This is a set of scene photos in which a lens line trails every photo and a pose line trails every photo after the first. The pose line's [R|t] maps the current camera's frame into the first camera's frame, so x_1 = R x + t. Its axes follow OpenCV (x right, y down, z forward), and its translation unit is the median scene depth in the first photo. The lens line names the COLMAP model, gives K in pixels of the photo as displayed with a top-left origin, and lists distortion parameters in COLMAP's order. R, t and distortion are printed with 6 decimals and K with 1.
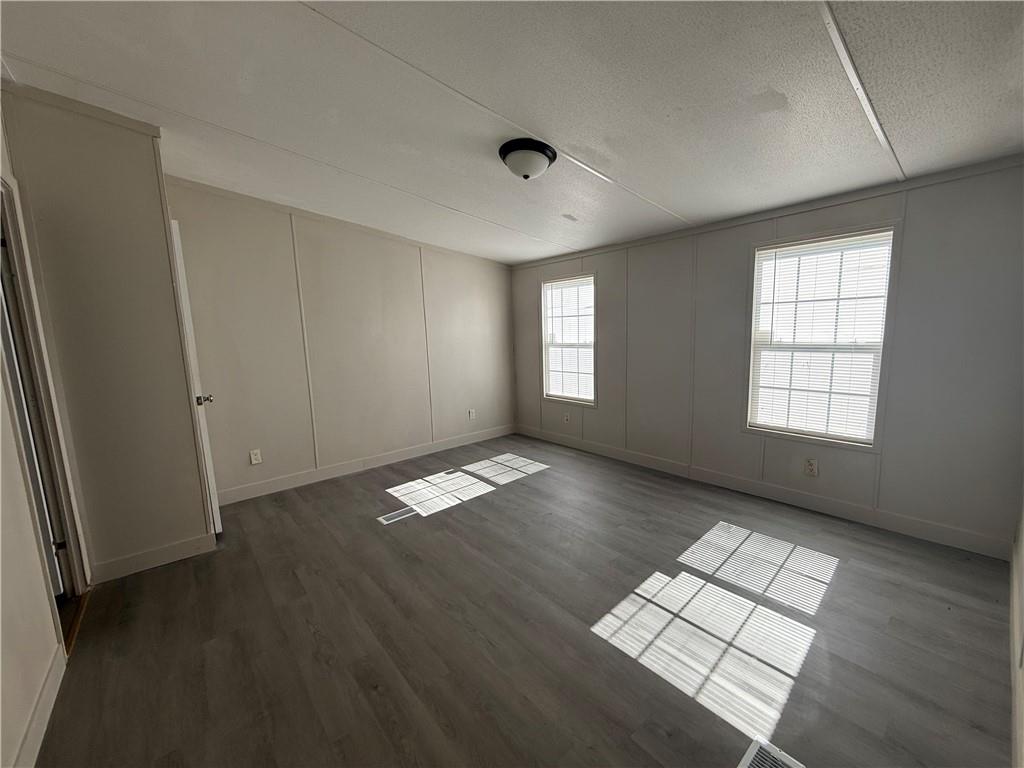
lens RADIAL K [[407.4, 0, 510.9], [0, 407.4, 381.3], [0, 0, 1]] dist [-0.000034, 0.000065]
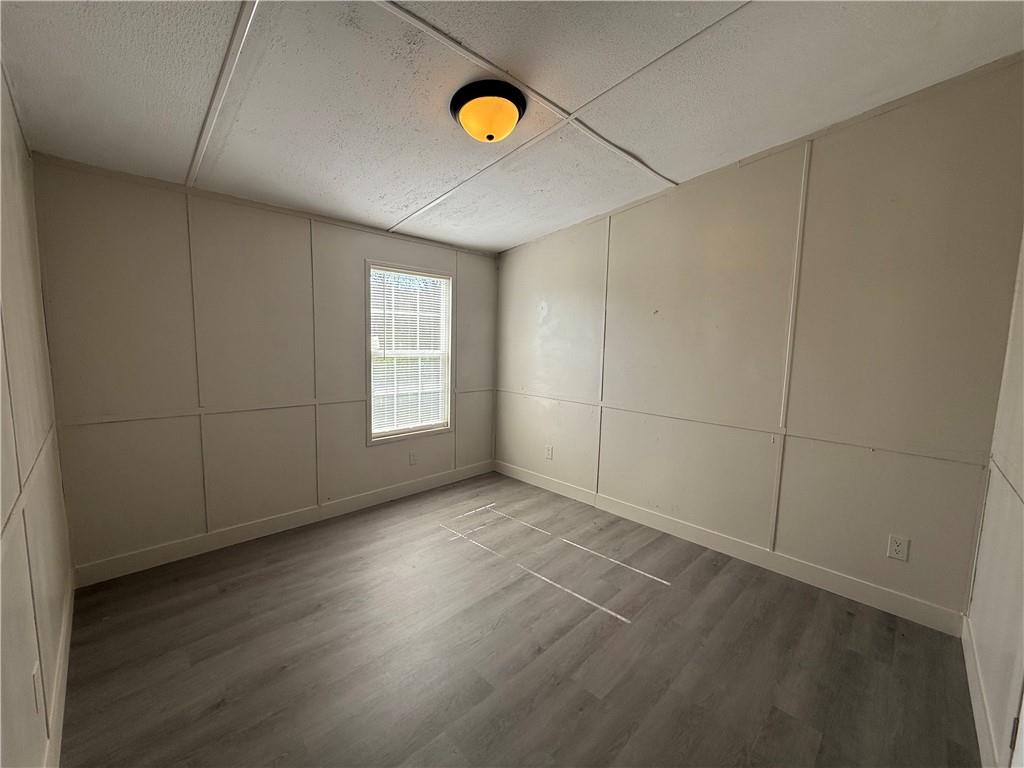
lens RADIAL K [[407.4, 0, 510.9], [0, 407.4, 381.3], [0, 0, 1]] dist [-0.000034, 0.000065]
pose [[-0.032415, -0.048543, 0.998295, -0.664988], [0.122097, 0.991147, 0.052160, -0.071390], [-0.991989, 0.123580, -0.026201, 0.849360]]
